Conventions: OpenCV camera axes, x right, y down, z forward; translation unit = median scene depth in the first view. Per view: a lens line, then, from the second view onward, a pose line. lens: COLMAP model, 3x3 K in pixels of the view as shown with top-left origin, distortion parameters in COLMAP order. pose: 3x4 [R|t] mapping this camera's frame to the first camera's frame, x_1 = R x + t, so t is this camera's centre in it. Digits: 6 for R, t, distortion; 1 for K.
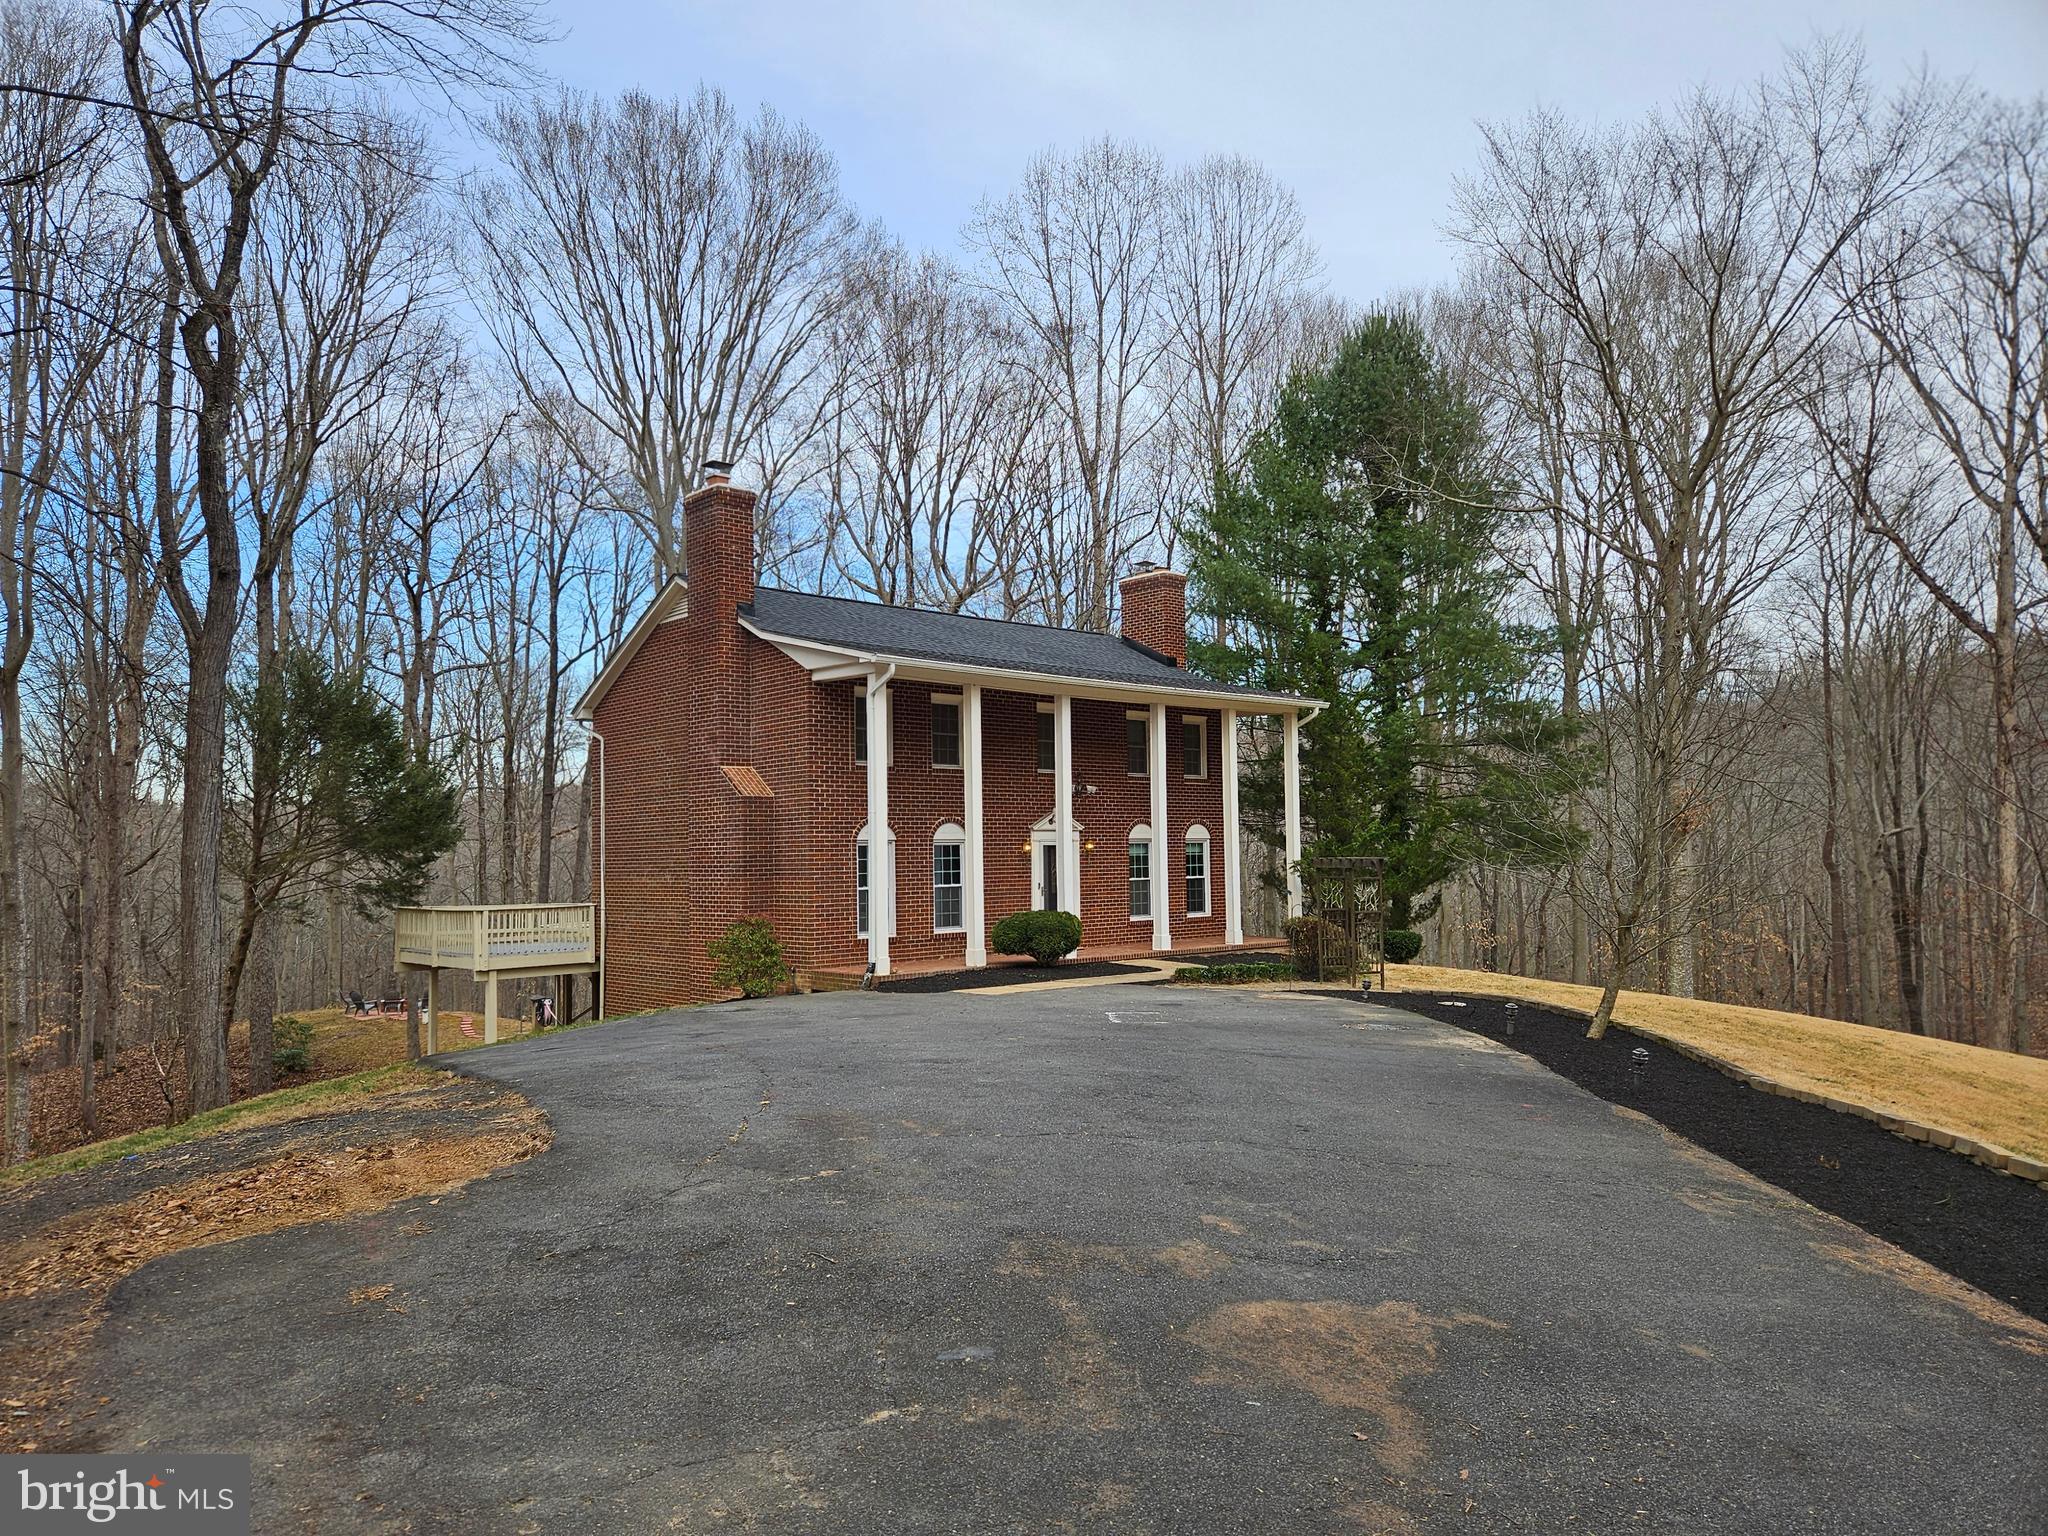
lens RADIAL K [[1352.1, 0, 1022.8], [0, 1352.1, 782.8], [0, 0, 1]] dist [0.092869, -0.091535]
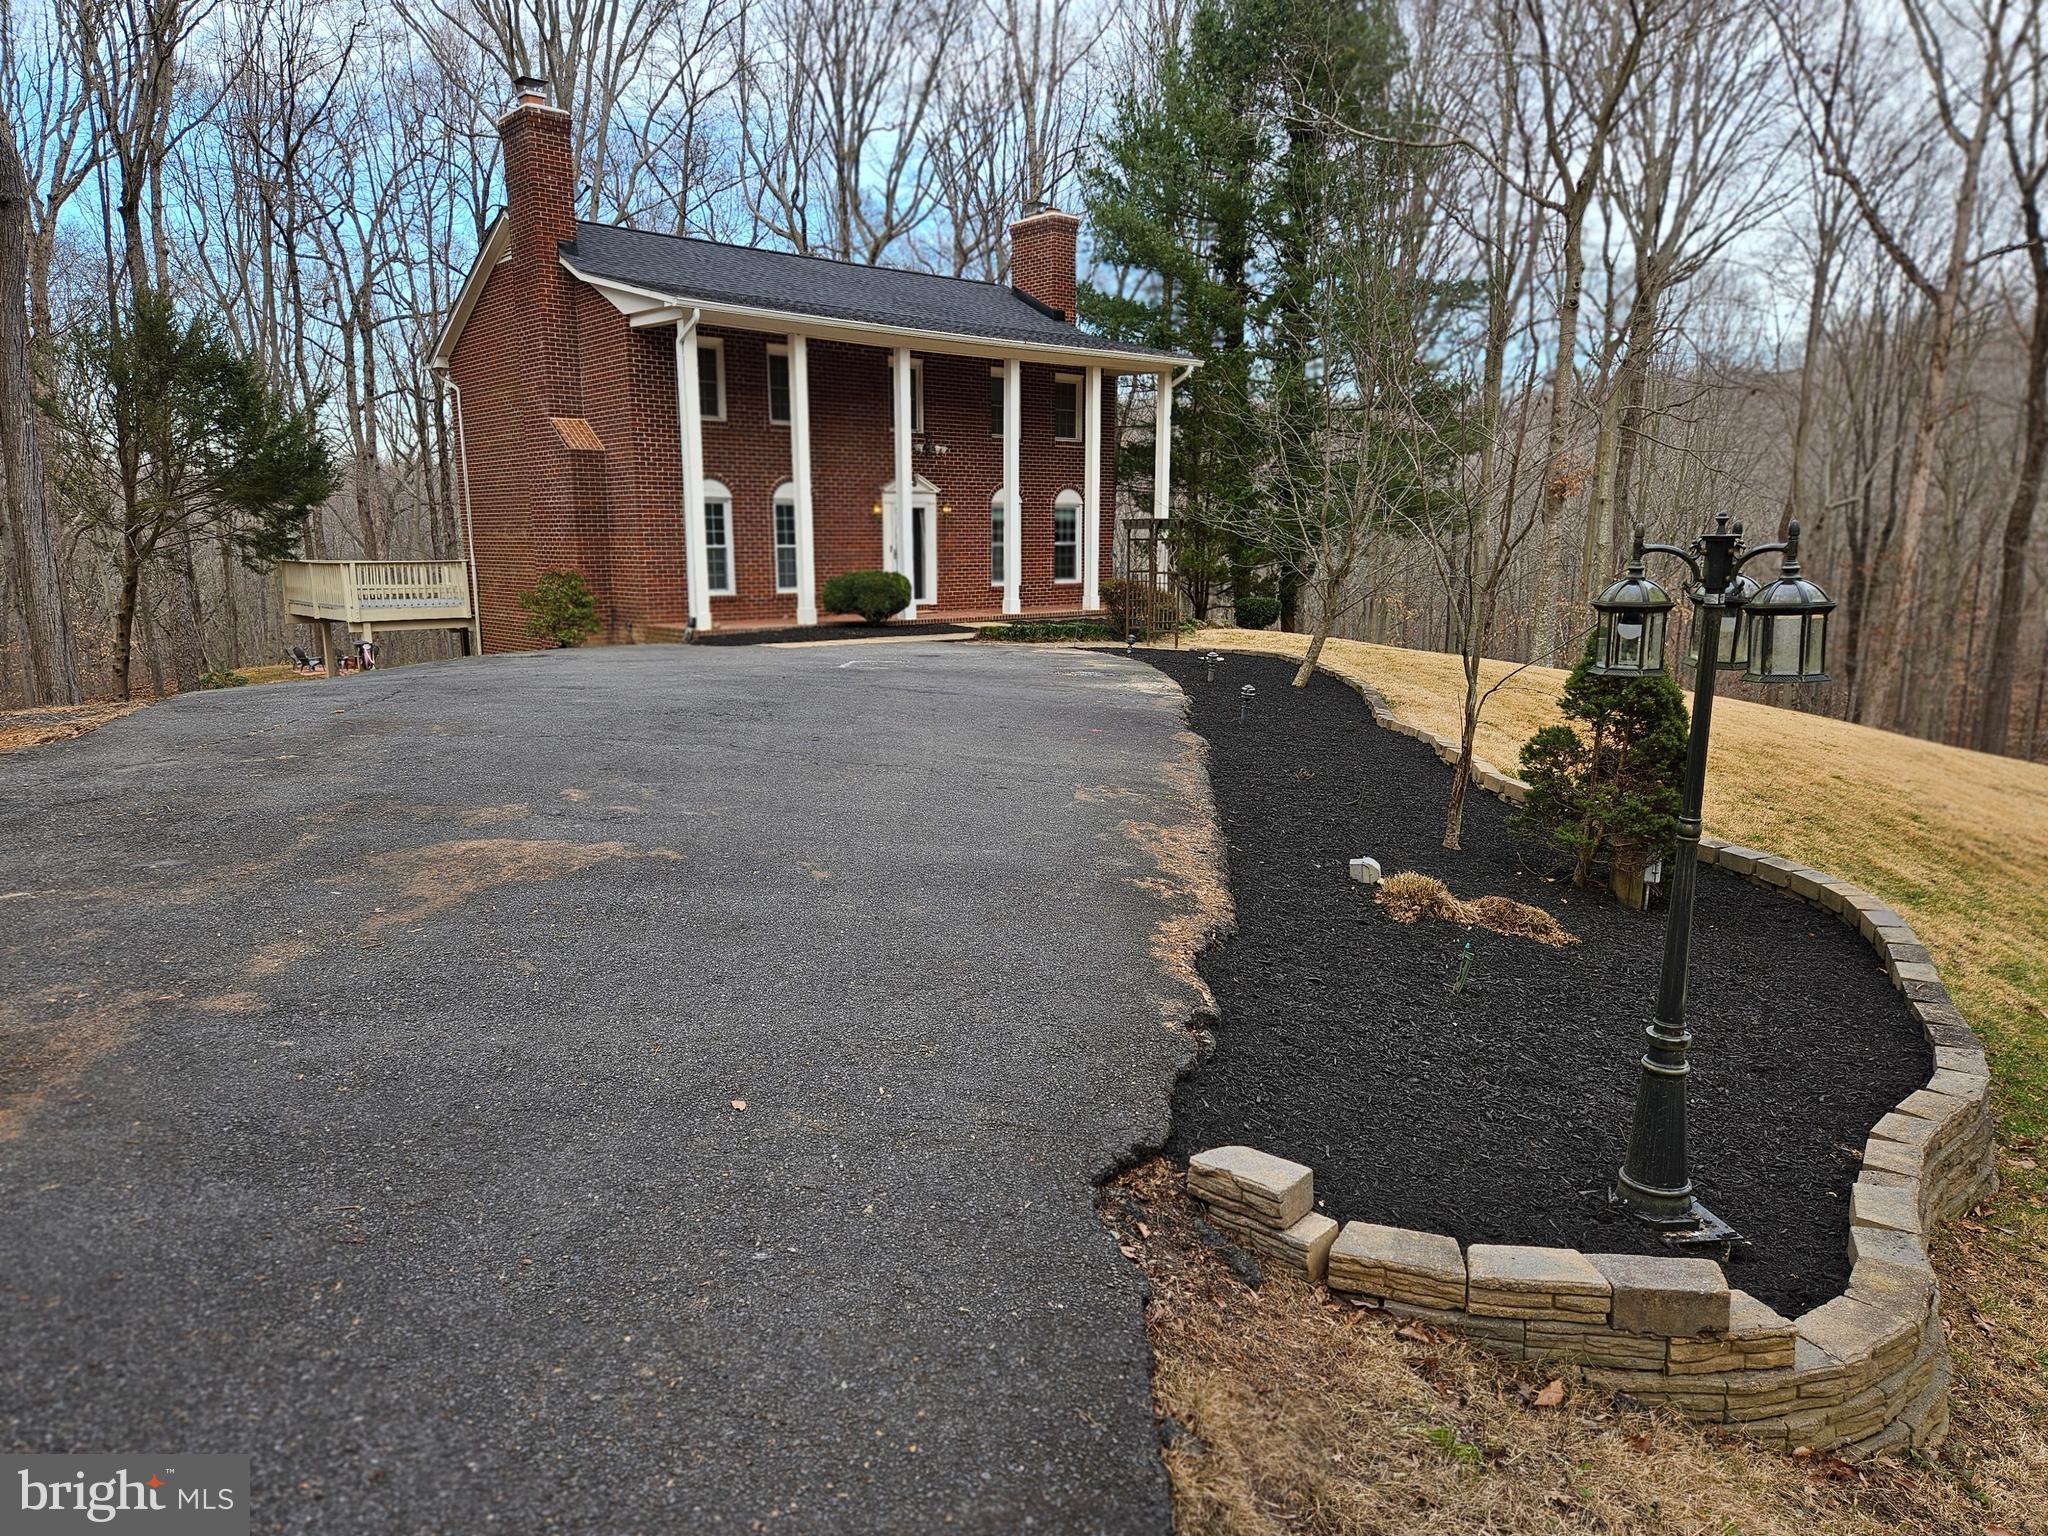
lens RADIAL K [[1352.1, 0, 1022.8], [0, 1352.1, 782.8], [0, 0, 1]] dist [0.092869, -0.091535]
pose [[0.999746, 0.014354, -0.017371, 0.127378], [-0.009932, 0.972639, 0.232109, 0.009894], [0.020228, -0.231878, 0.972535, -0.021256]]
